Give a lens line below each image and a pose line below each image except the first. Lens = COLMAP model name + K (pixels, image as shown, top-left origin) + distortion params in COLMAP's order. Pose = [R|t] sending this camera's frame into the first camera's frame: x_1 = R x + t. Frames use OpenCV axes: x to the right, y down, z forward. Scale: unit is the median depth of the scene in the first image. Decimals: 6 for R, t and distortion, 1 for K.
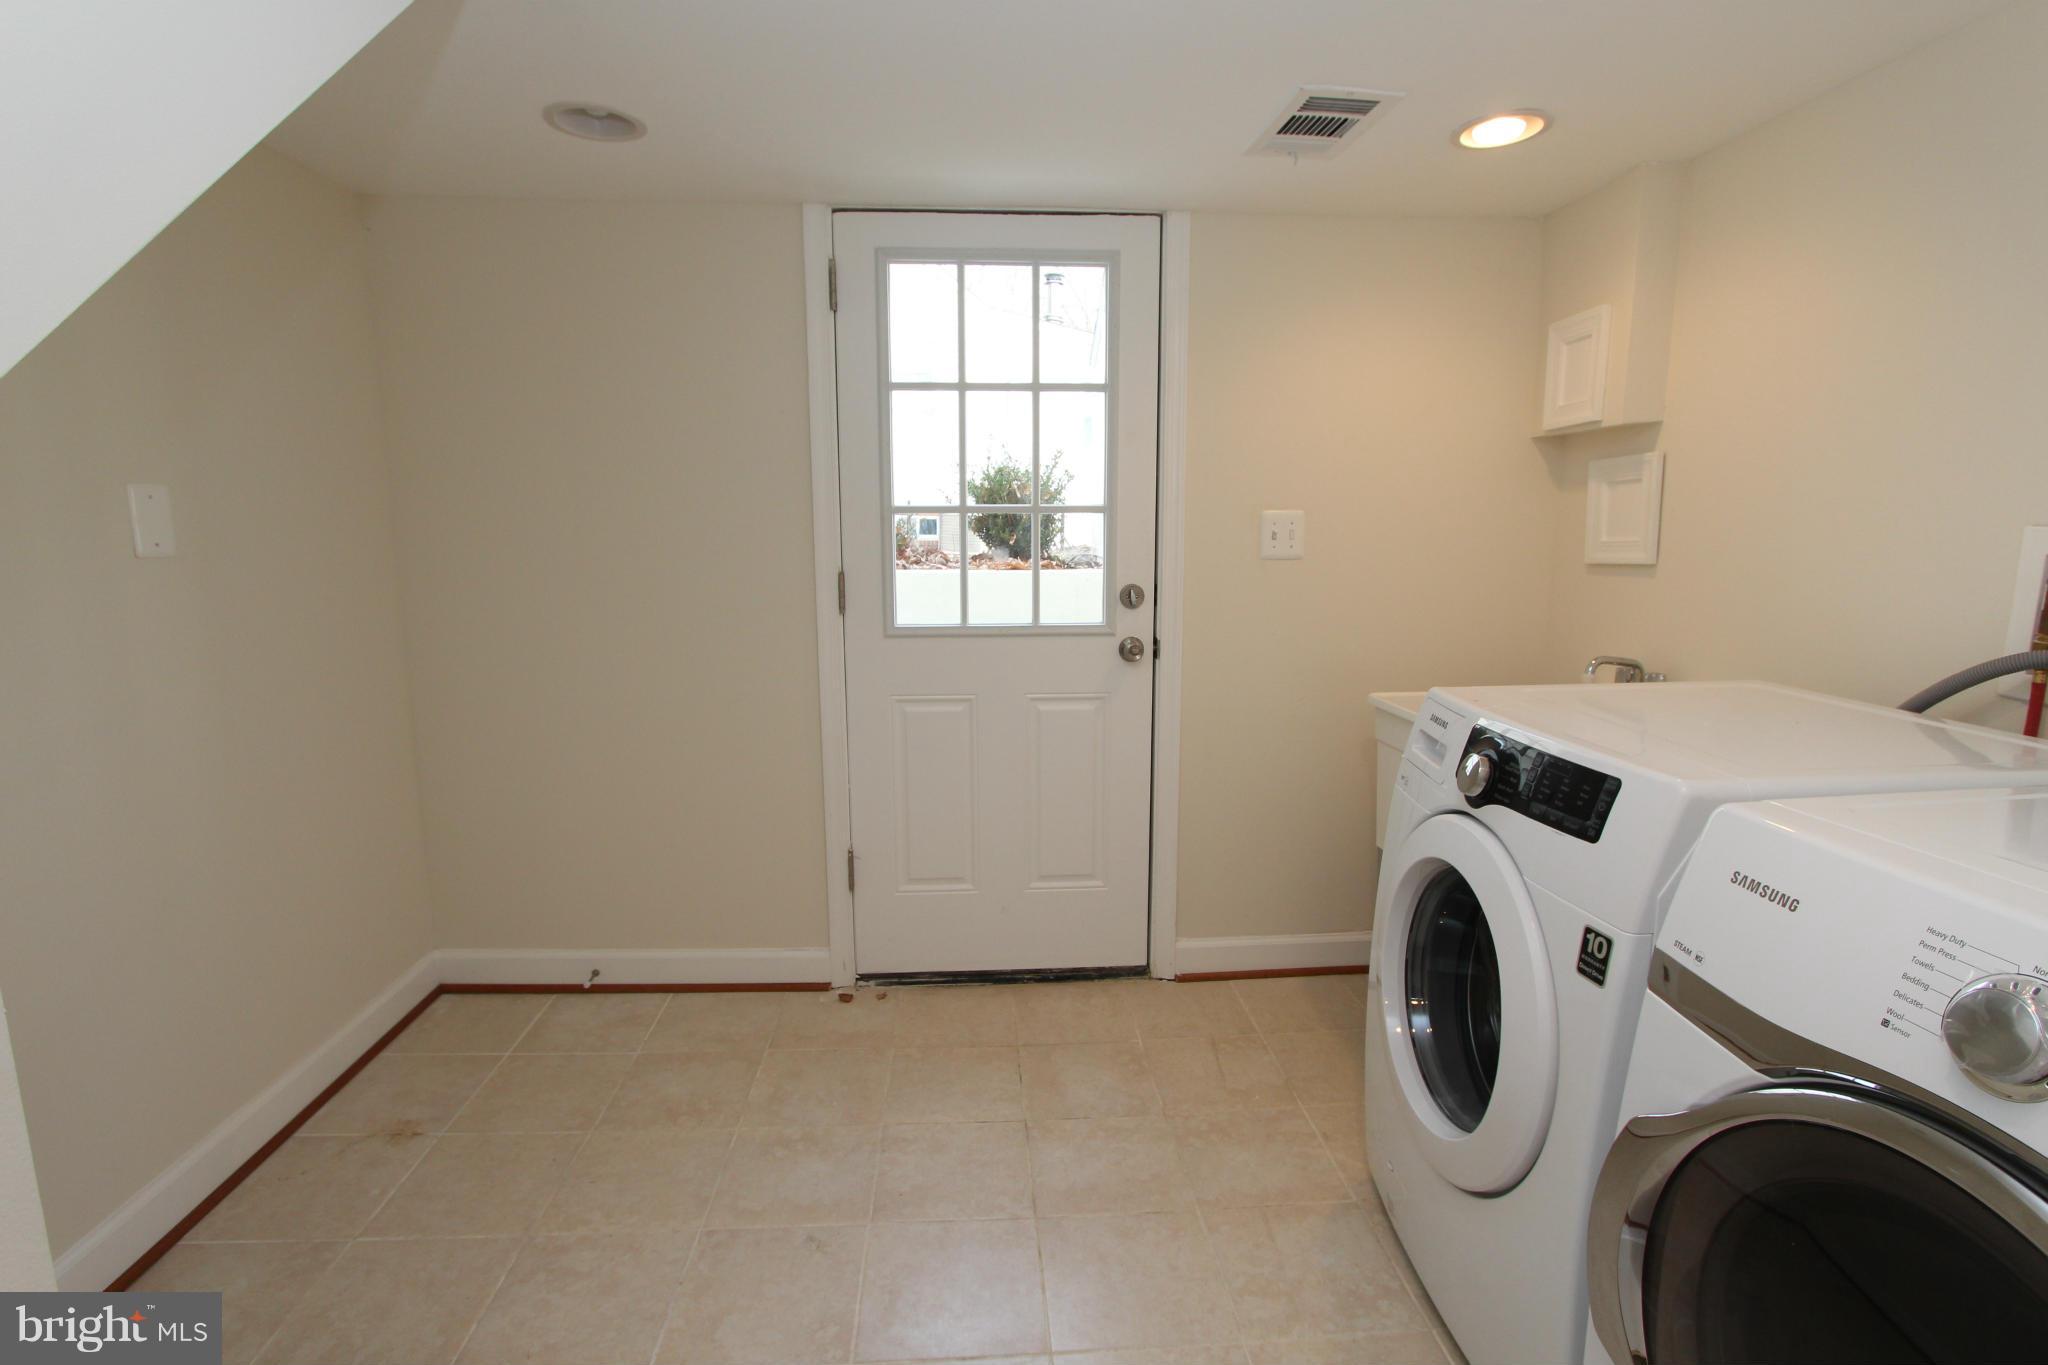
lens RADIAL K [[950.6, 0, 1026.0], [0, 950.6, 674.8], [0, 0, 1]] dist [-0.015239, 0.000913]
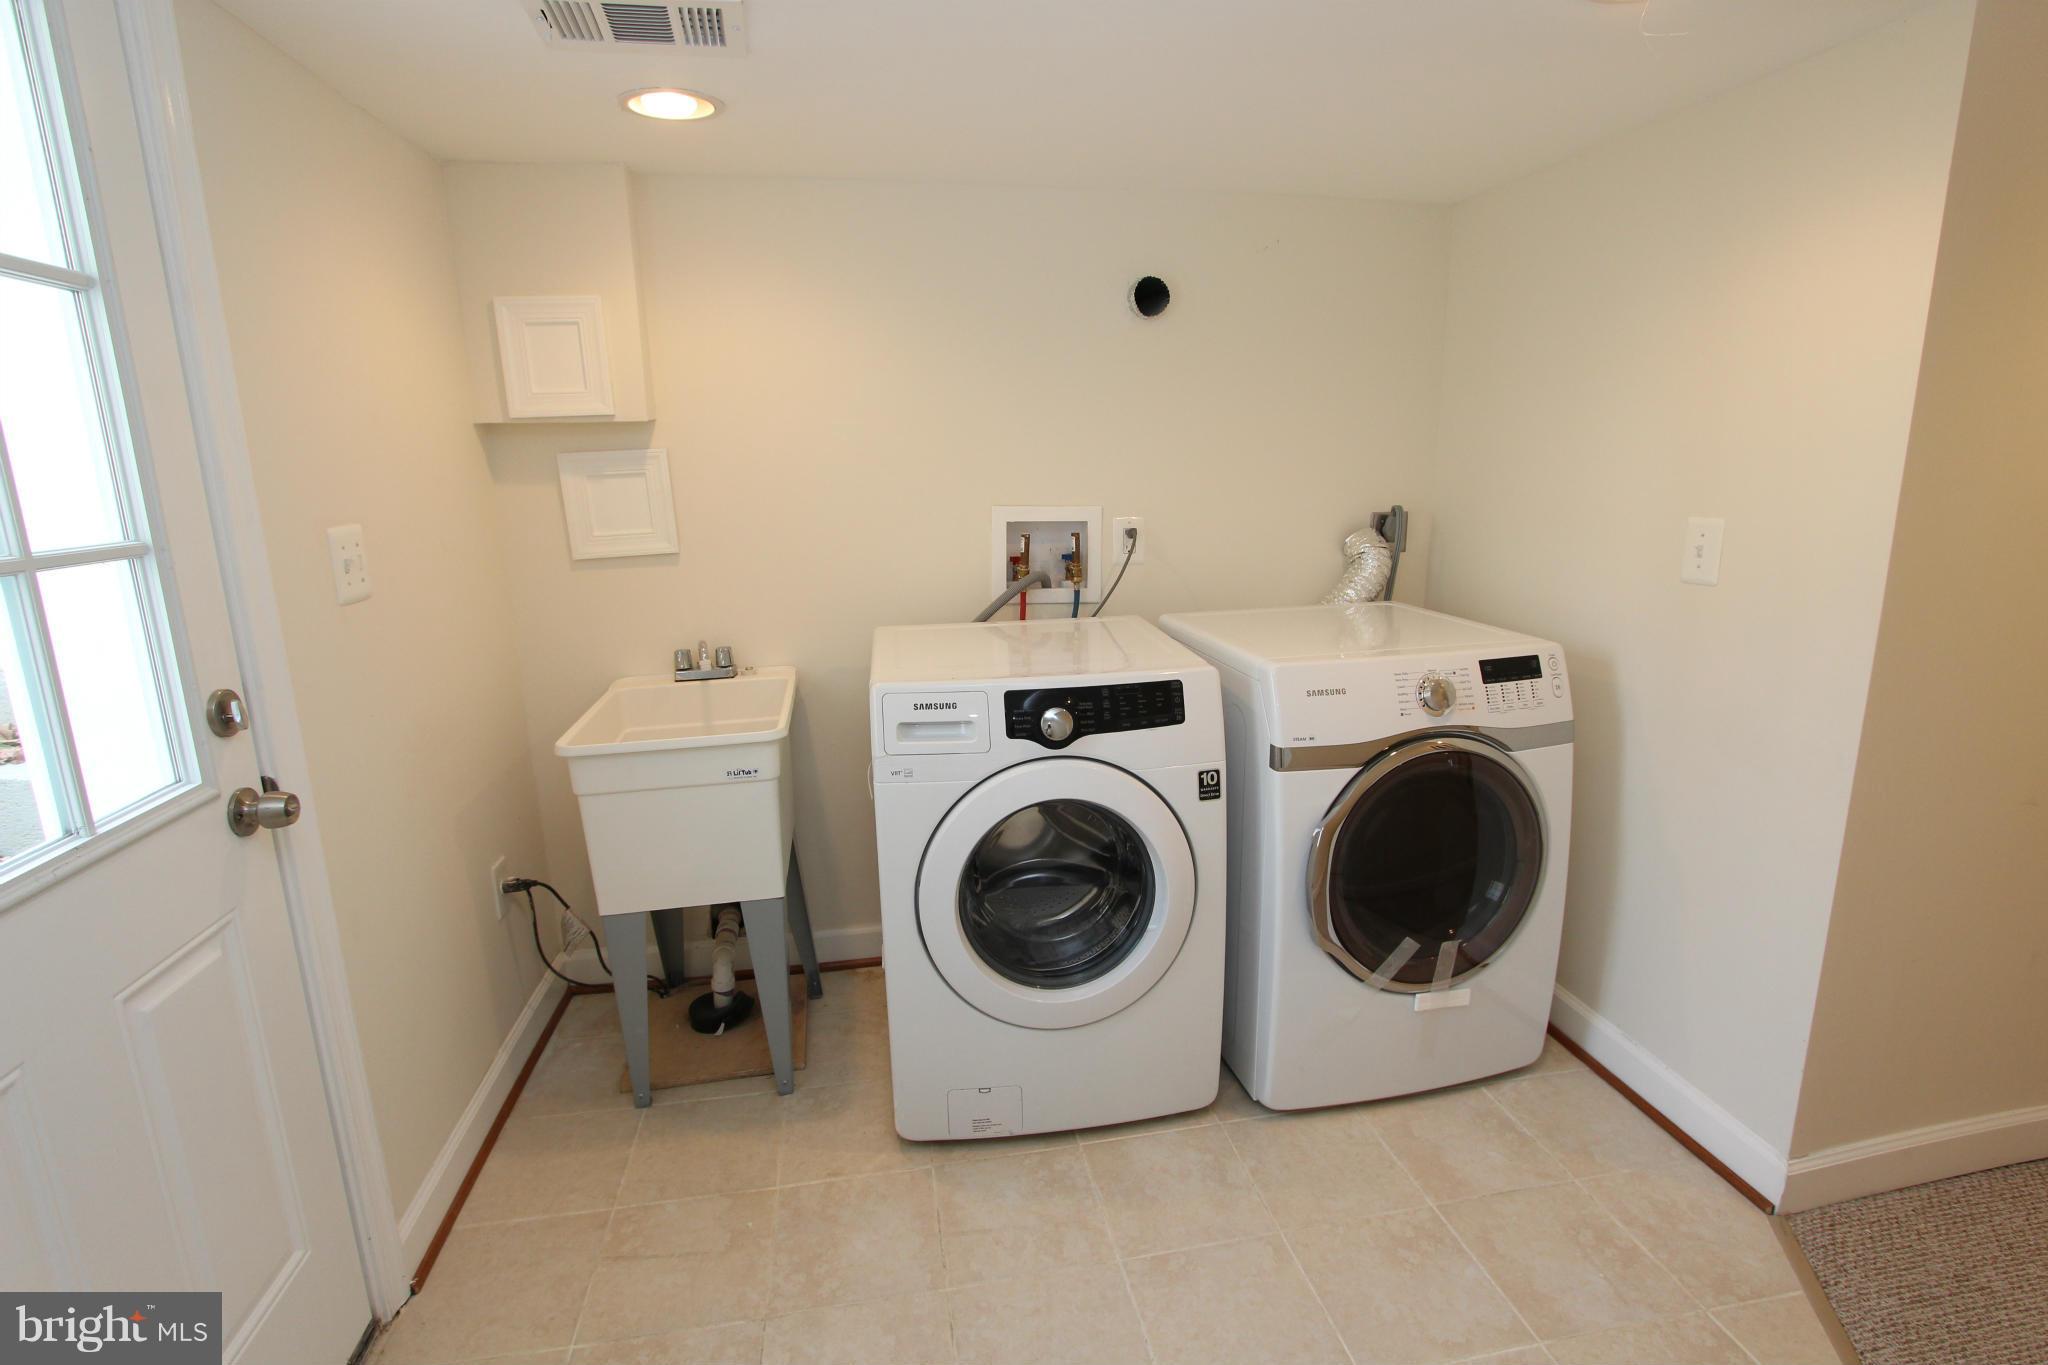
lens RADIAL K [[950.6, 0, 1026.0], [0, 950.6, 674.8], [0, 0, 1]] dist [-0.015239, 0.000913]
pose [[-0.094352, -0.216291, 0.971759, -0.471216], [0.177724, 0.956774, 0.230211, -0.162671], [-0.979547, 0.194426, -0.051834, 0.689285]]
